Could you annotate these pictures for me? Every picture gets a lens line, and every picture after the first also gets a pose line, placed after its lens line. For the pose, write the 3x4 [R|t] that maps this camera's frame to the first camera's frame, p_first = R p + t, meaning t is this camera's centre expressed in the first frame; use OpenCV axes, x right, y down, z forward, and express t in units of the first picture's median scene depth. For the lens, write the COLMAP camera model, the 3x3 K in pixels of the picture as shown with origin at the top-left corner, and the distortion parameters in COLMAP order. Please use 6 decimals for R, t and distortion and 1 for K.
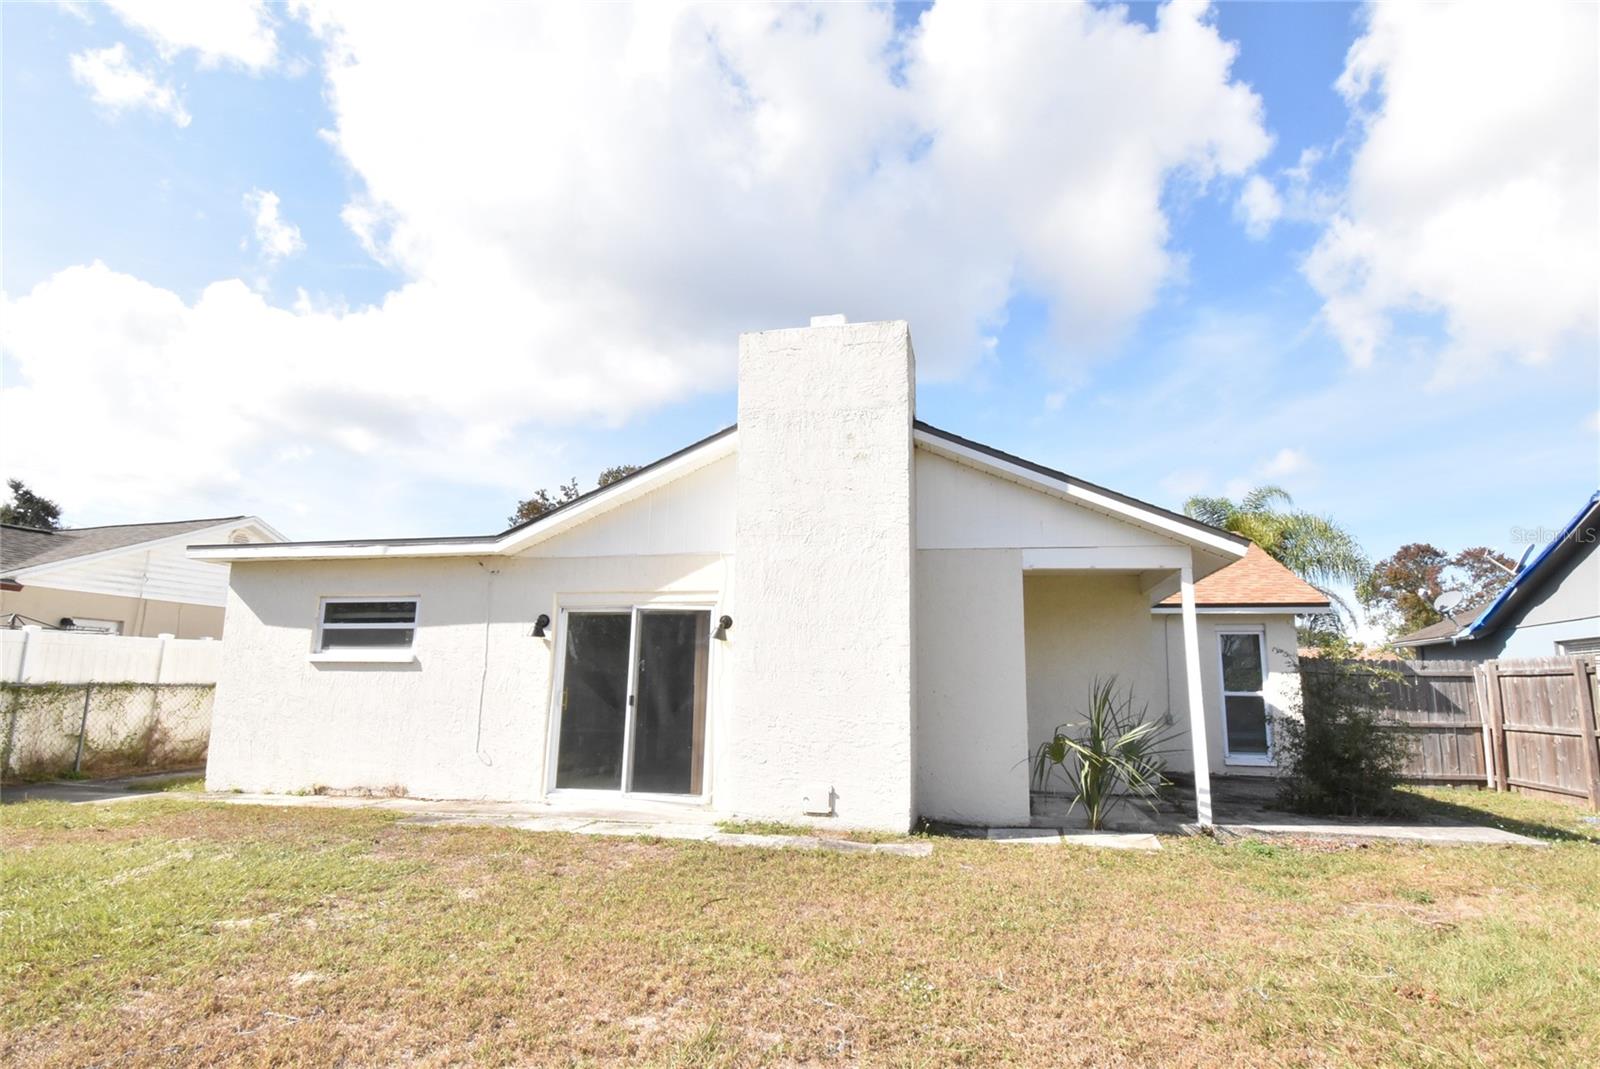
lens RADIAL K [[853.6, 0, 794.3], [0, 853.6, 531.3], [0, 0, 1]] dist [-0.008254, -0.007105]
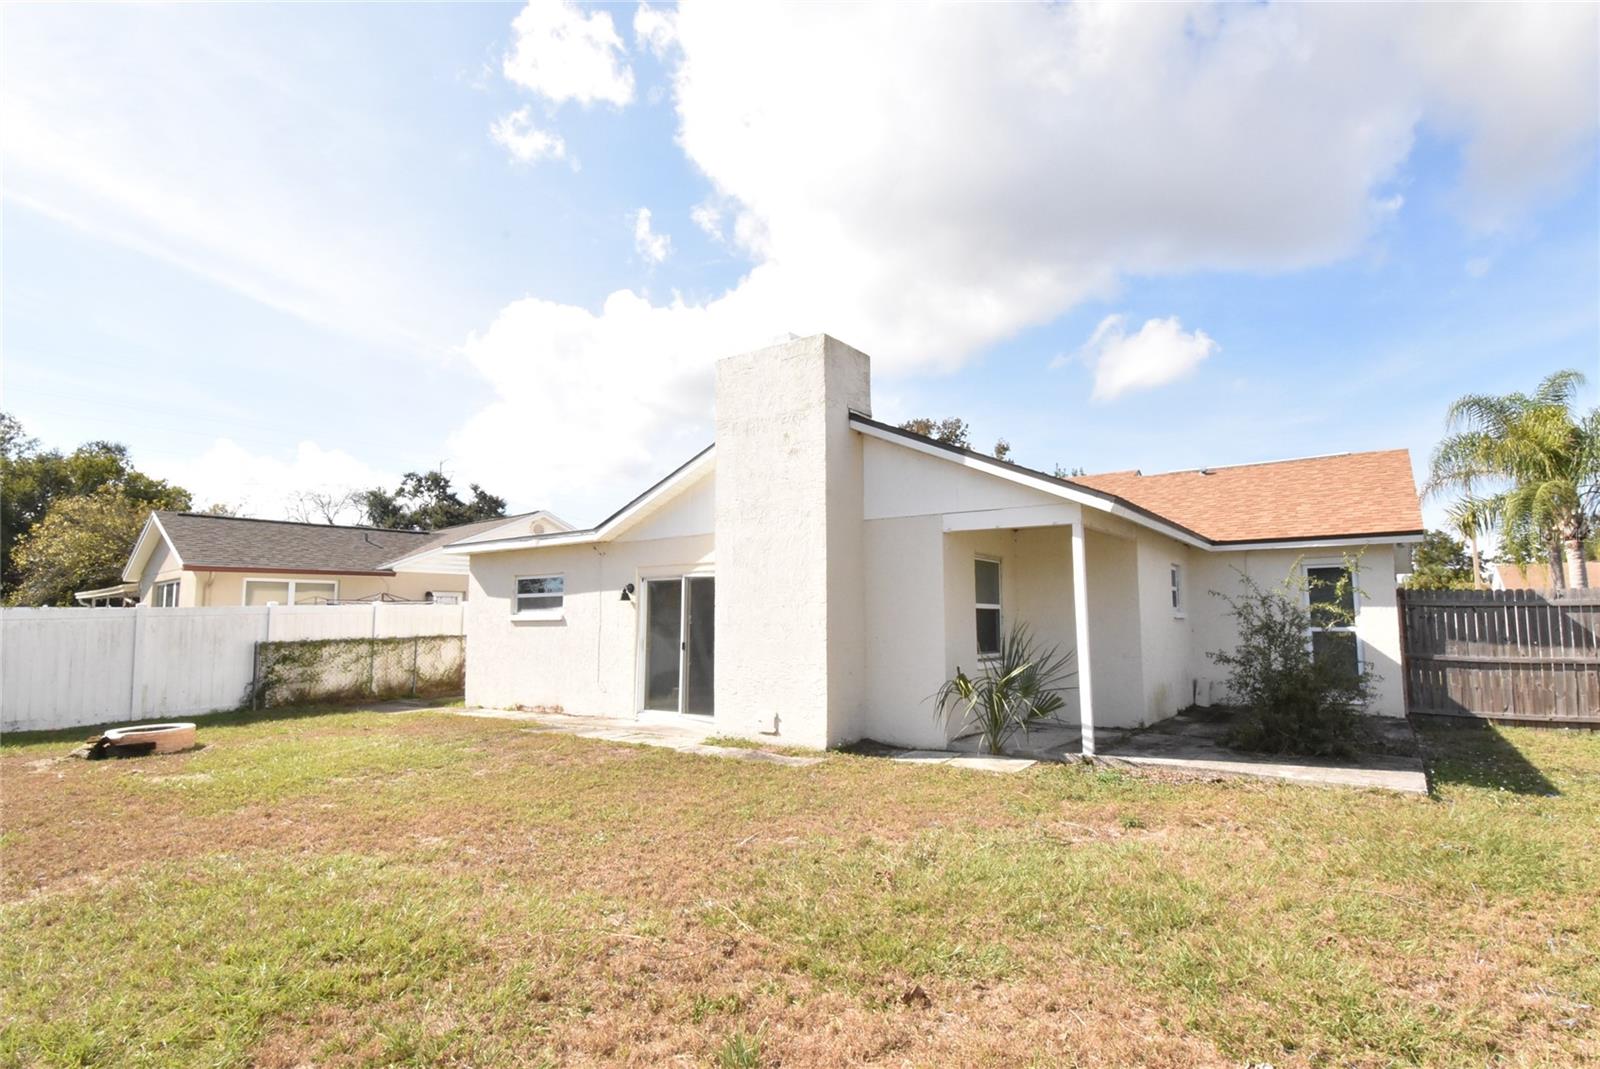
lens RADIAL K [[822.6, 0, 803.0], [0, 822.6, 539.8], [0, 0, 1]] dist [-0.002092, -0.011475]
pose [[0.917175, -0.059075, -0.394081, 0.436146], [0.092685, 0.993453, 0.066788, -0.030689], [0.387555, -0.097782, 0.916646, -0.076901]]
